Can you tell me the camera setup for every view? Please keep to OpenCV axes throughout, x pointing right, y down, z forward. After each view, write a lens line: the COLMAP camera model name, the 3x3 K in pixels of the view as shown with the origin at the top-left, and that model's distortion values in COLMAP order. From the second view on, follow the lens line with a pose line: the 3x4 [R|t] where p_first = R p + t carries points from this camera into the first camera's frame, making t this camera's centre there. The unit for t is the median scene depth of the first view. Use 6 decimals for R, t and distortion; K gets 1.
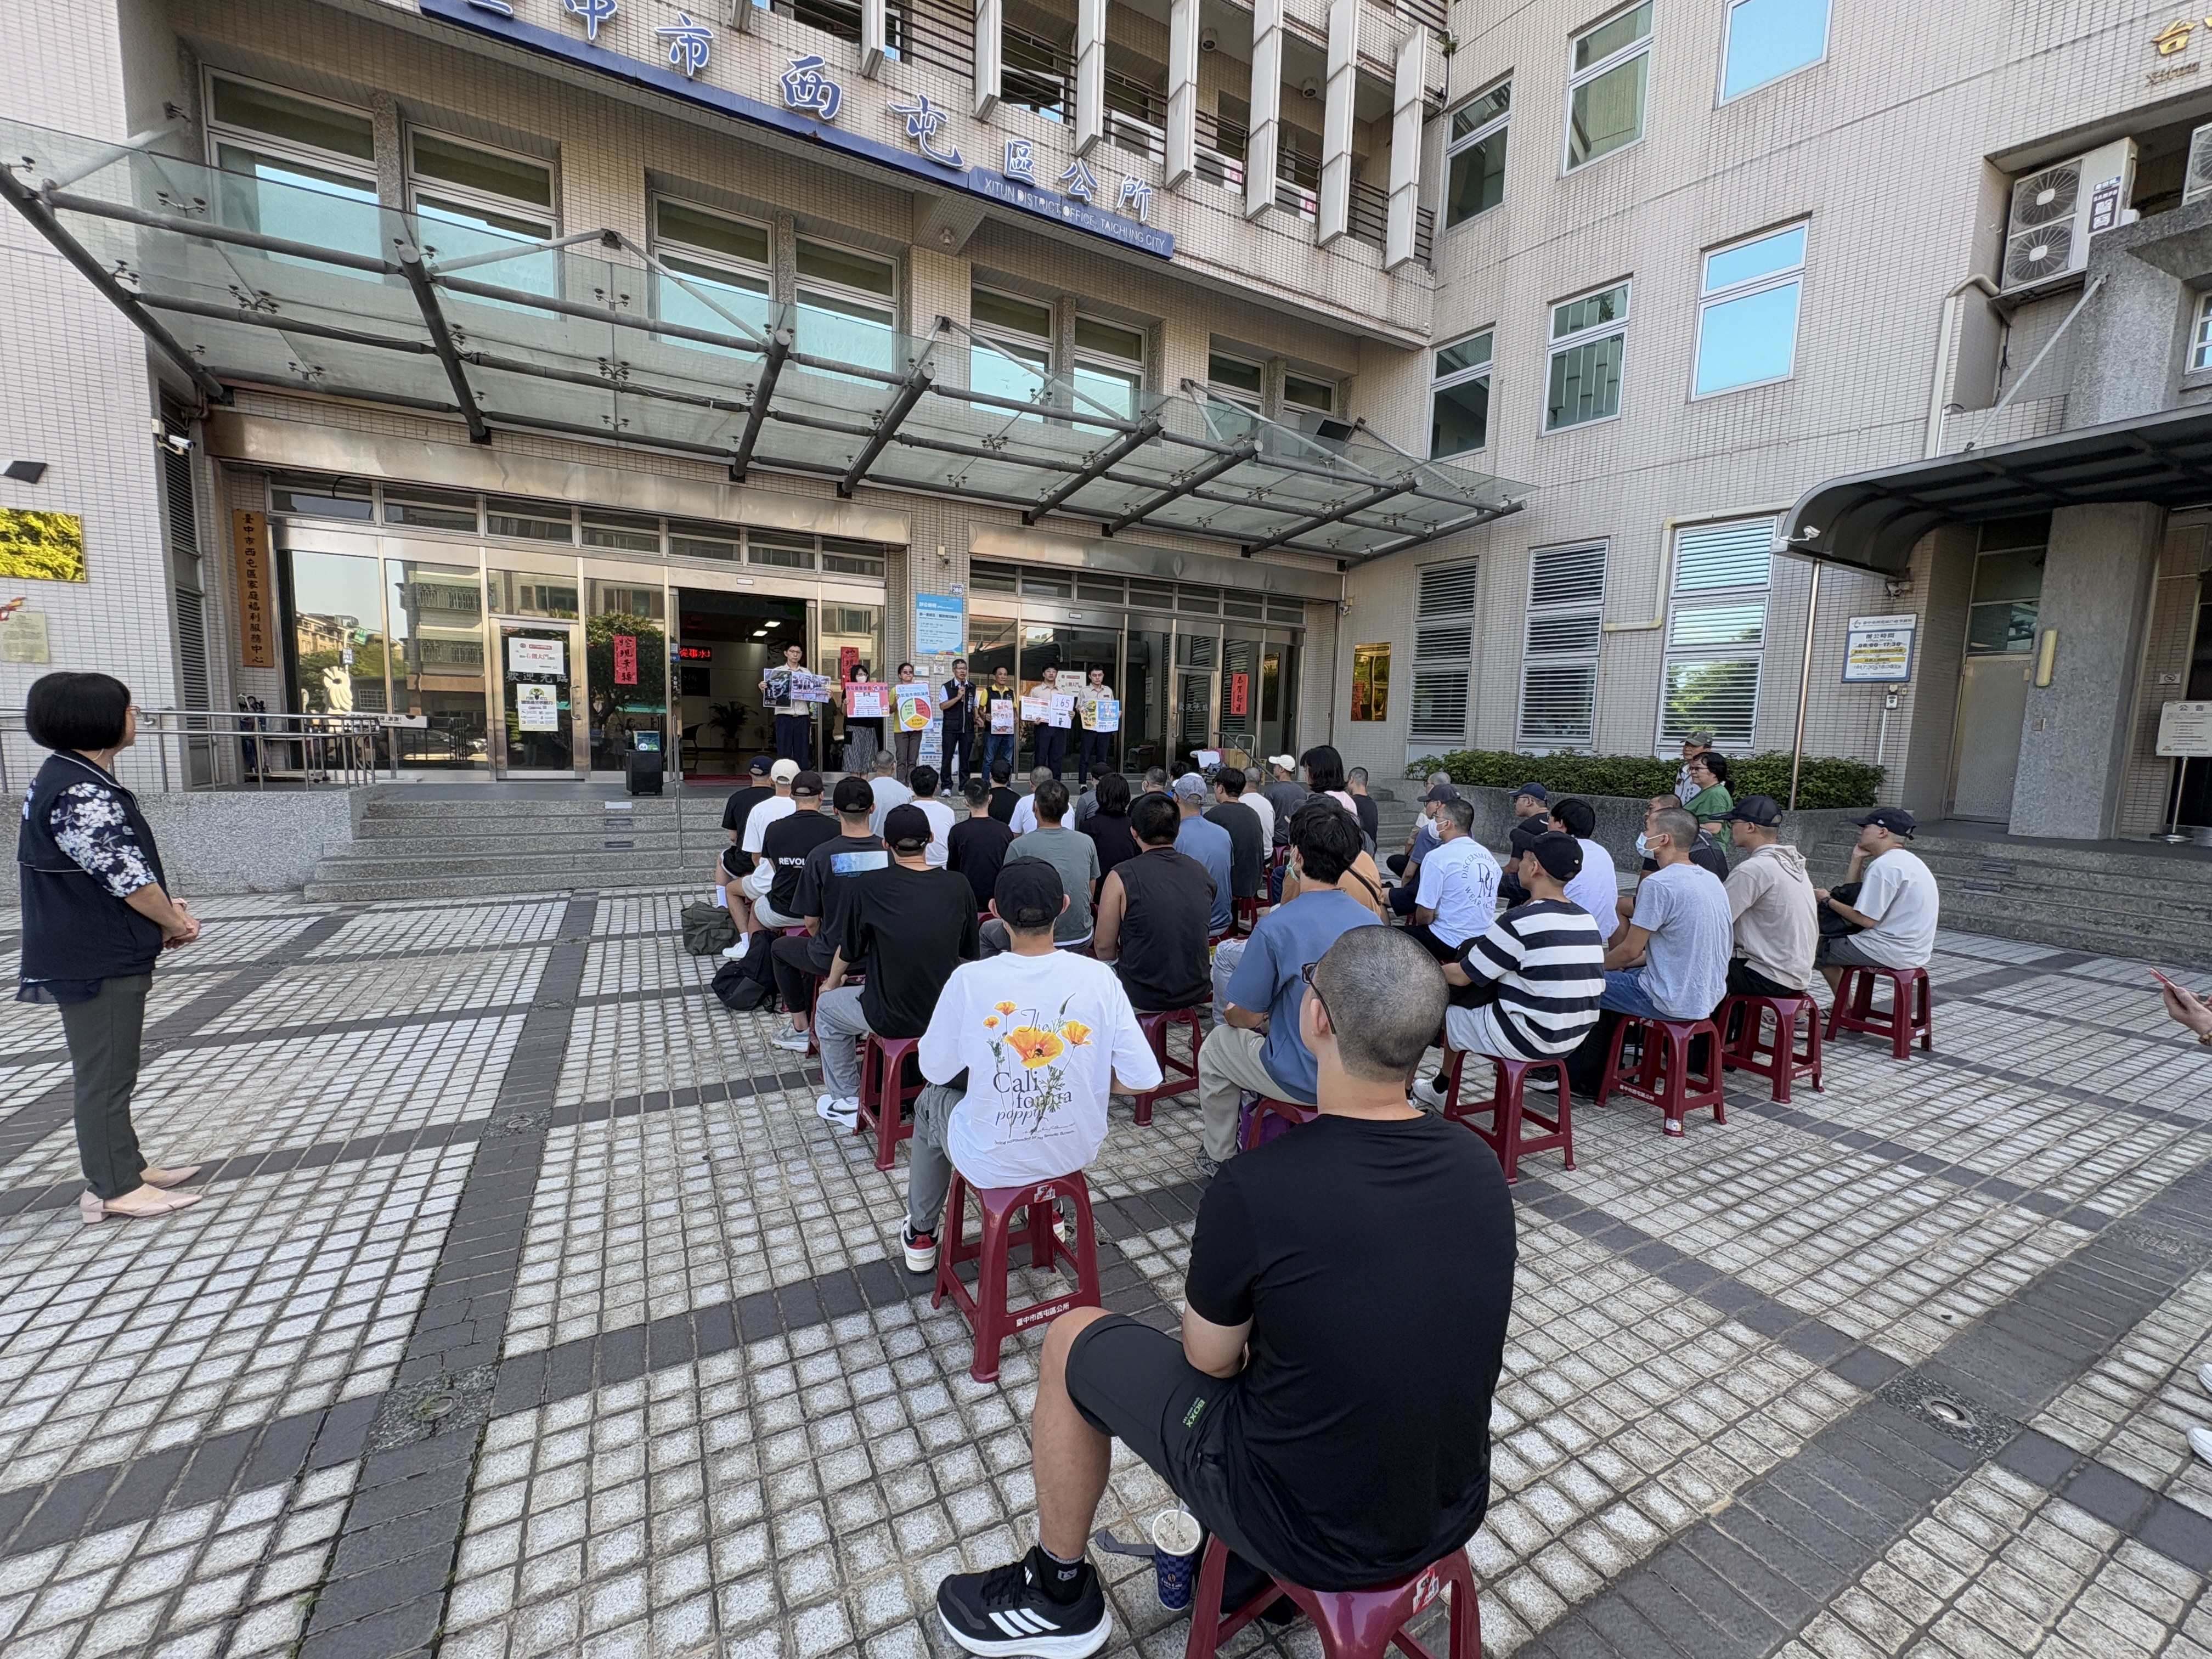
lens RADIAL K [[887.1, 0, 1117.0], [0, 887.1, 826.7], [0, 0, 1]] dist [0.004184, -0.001405]
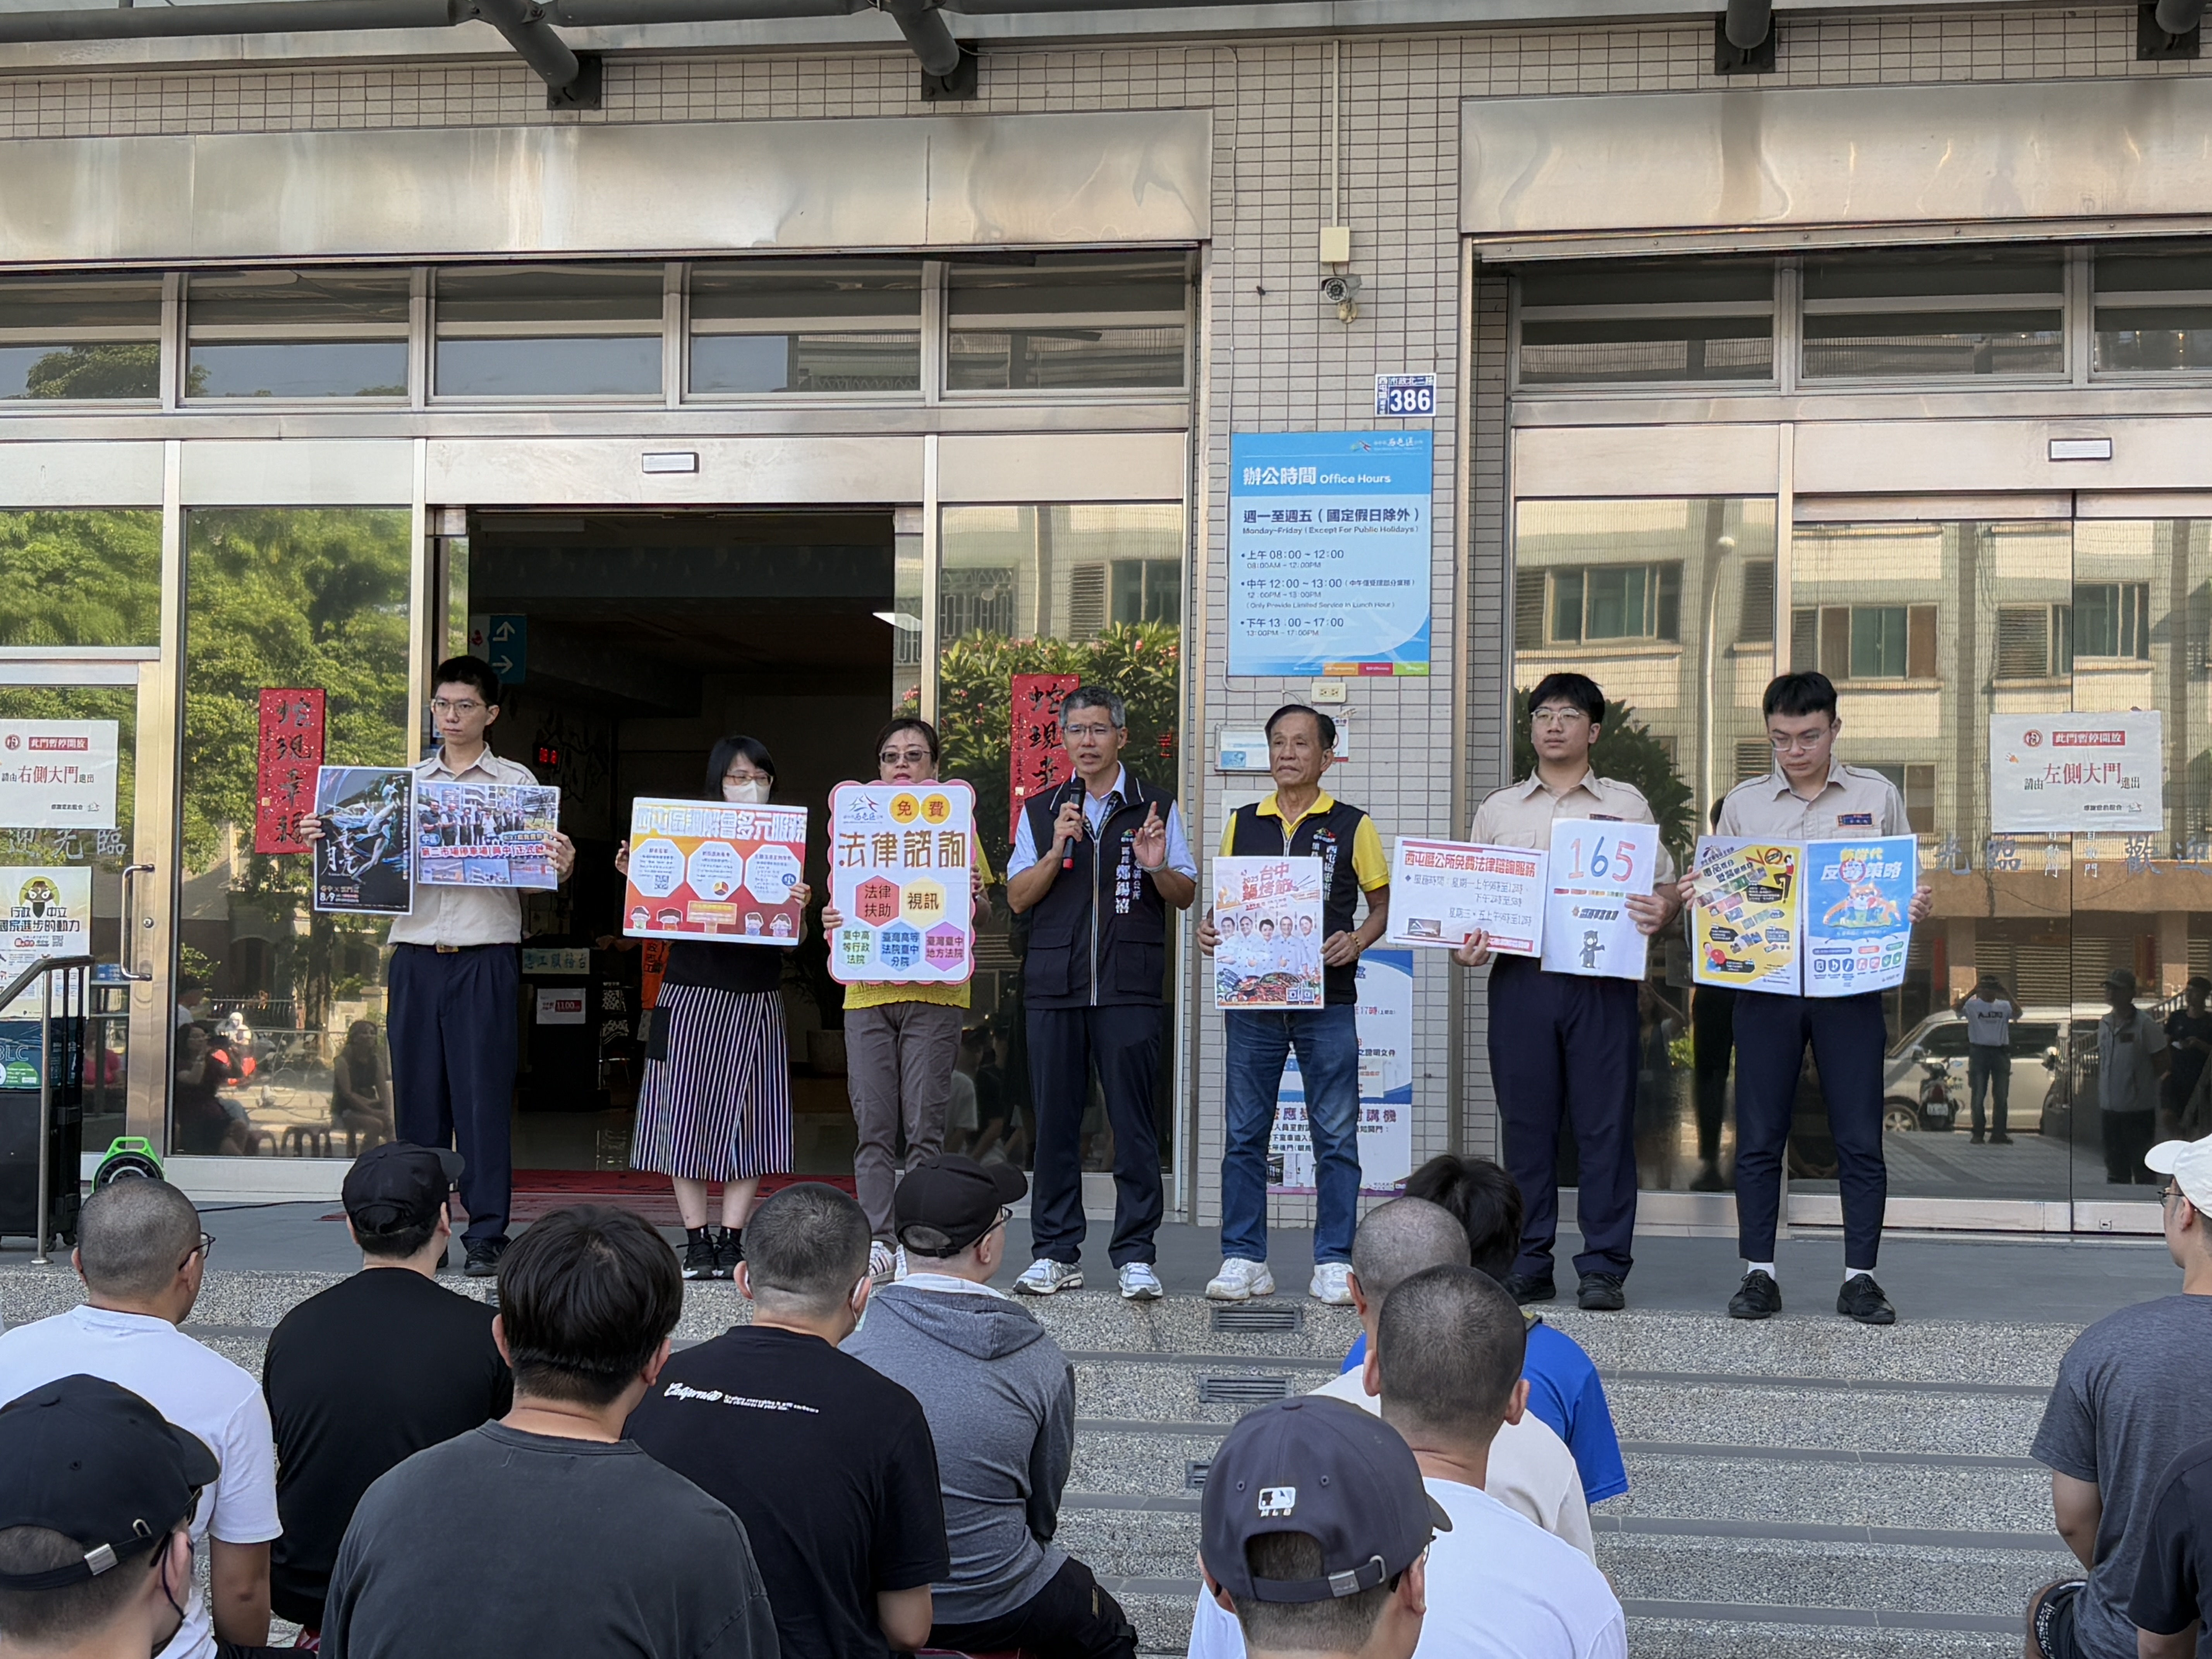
lens RADIAL K [[3240.1, 0, 1106.0], [0, 3240.1, 844.1], [0, 0, 1]] dist [0.093980, 0.000000]
pose [[0.784621, -0.041932, -0.618556, 0.281822], [-0.059408, 0.988034, -0.142337, -0.026589], [0.617122, 0.148428, 0.772741, 0.316628]]
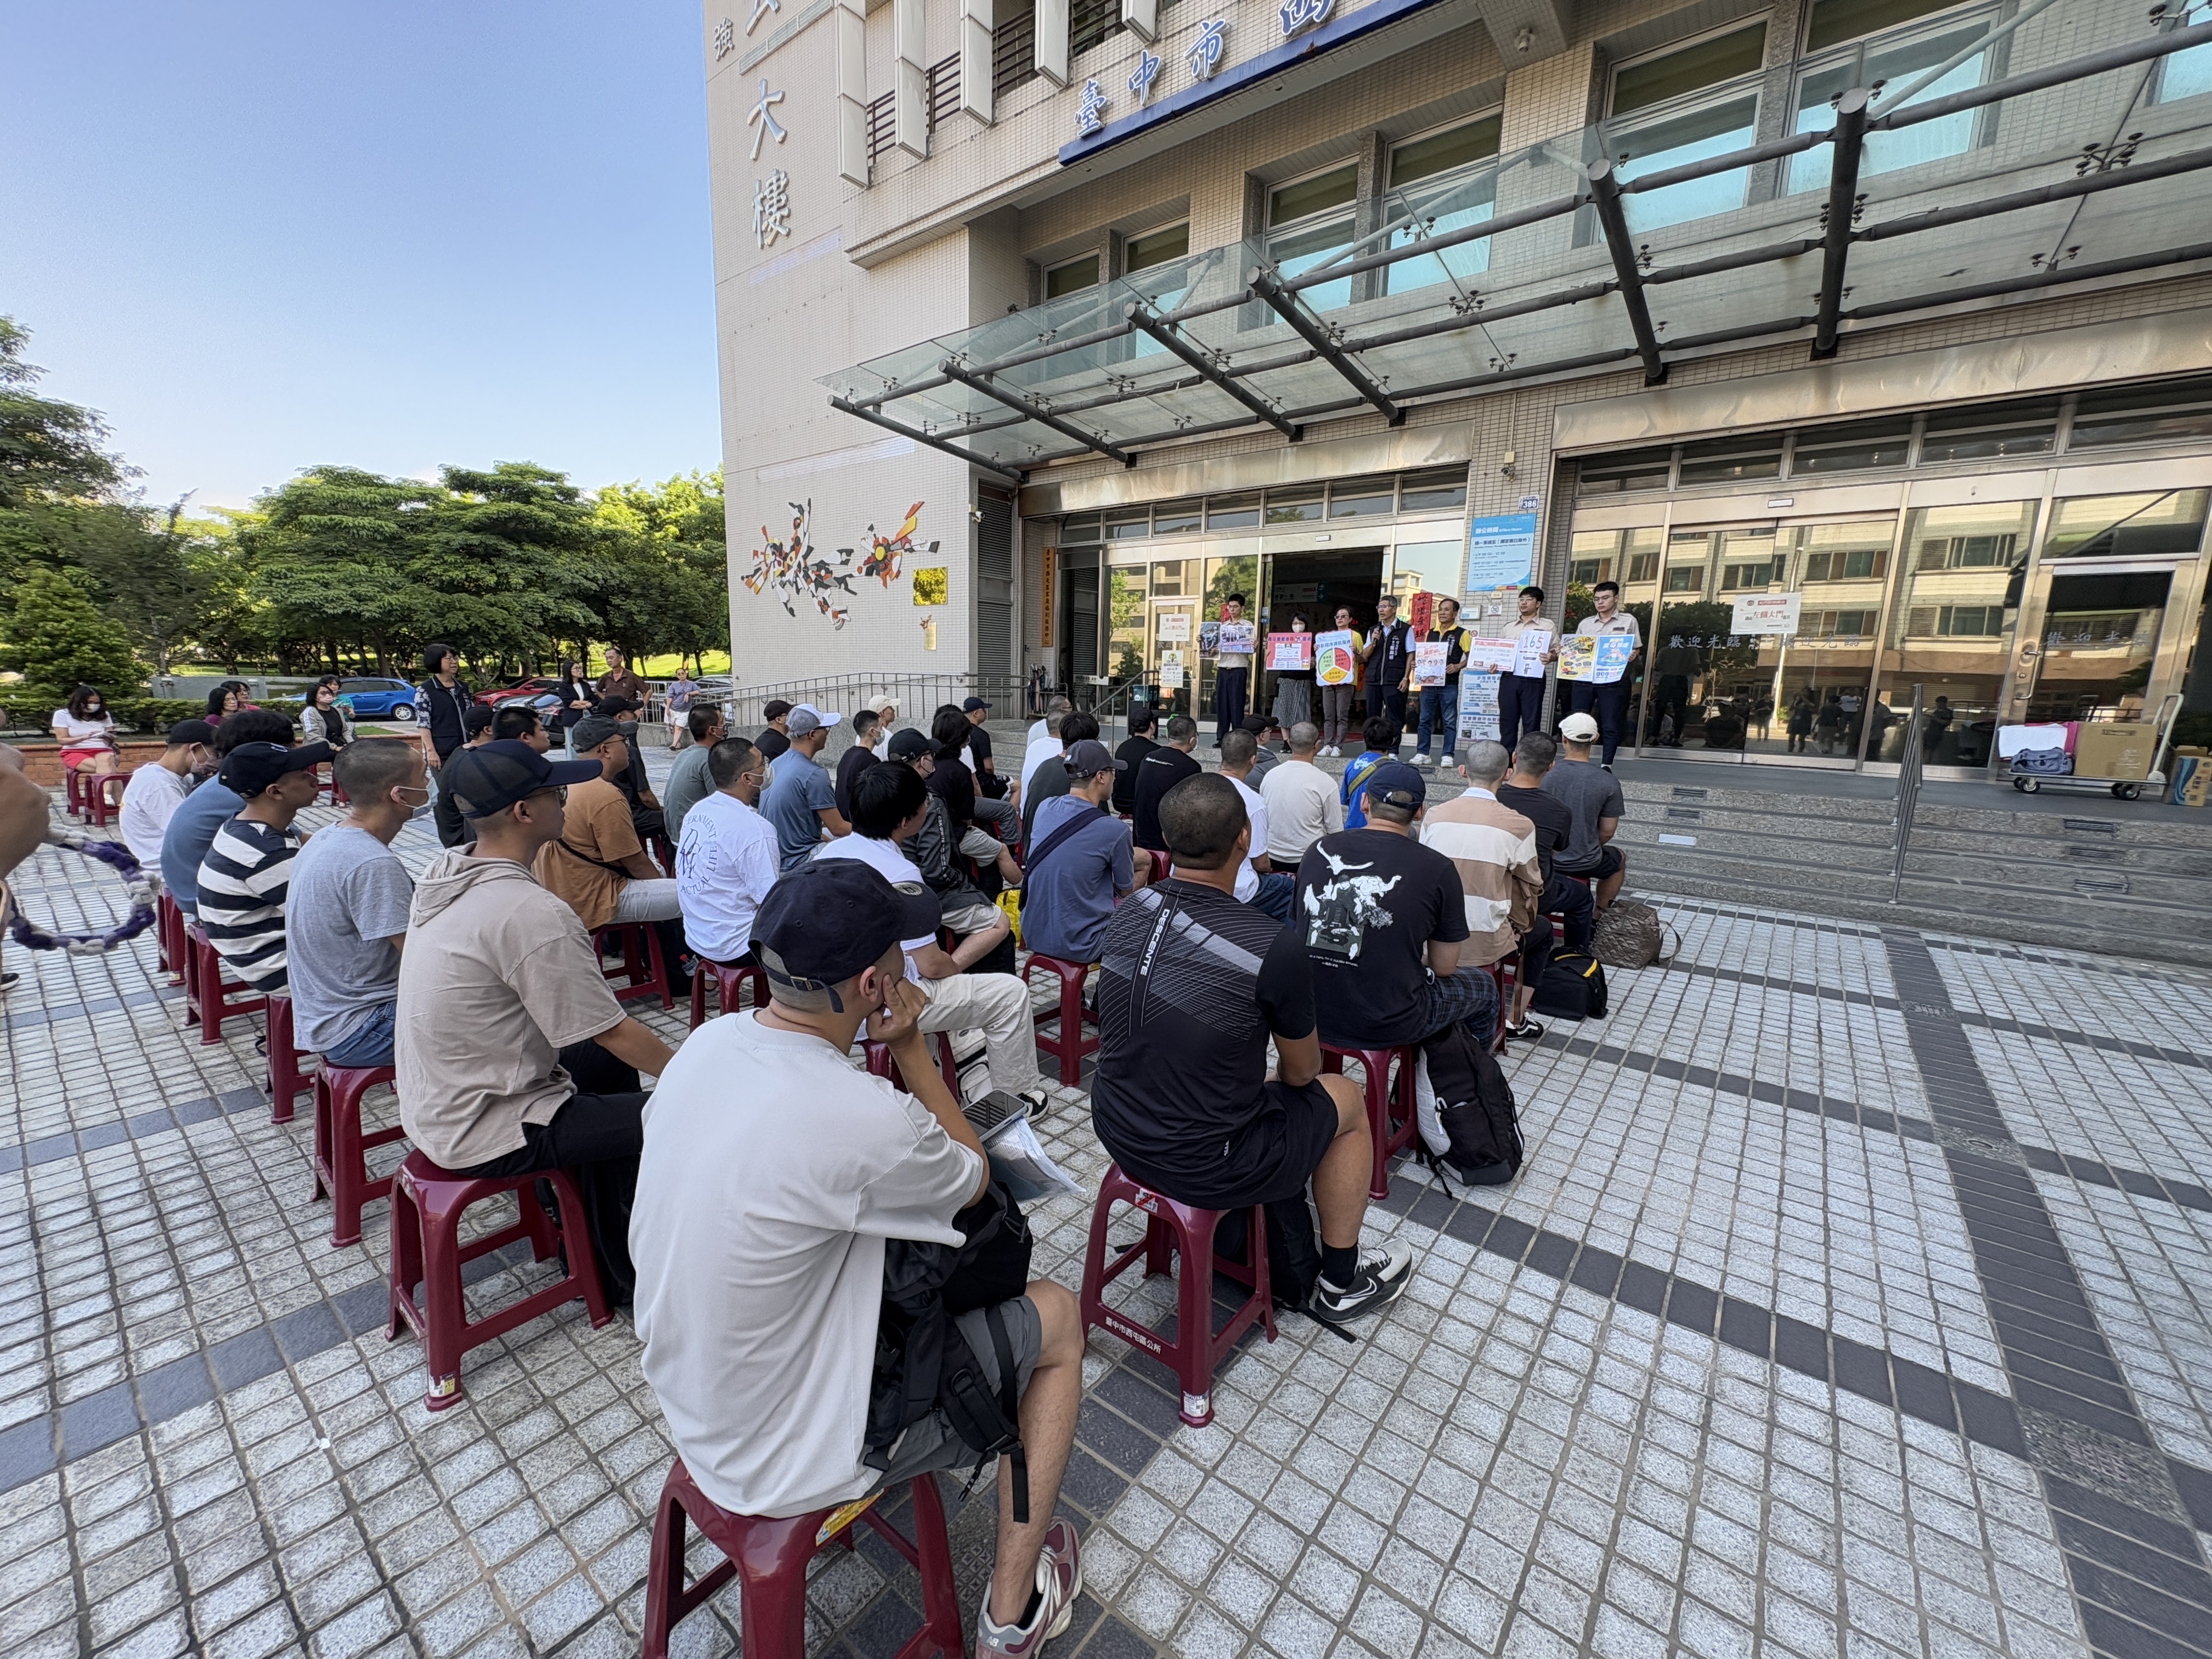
lens RADIAL K [[887.1, 0, 1101.5], [0, 887.1, 828.9], [0, 0, 1]] dist [0.004184, -0.001405]
pose [[0.387318, 0.136533, -0.911780, 0.428419], [-0.111981, 0.988618, 0.100470, -0.022130], [0.915120, 0.063188, 0.398199, 0.370161]]
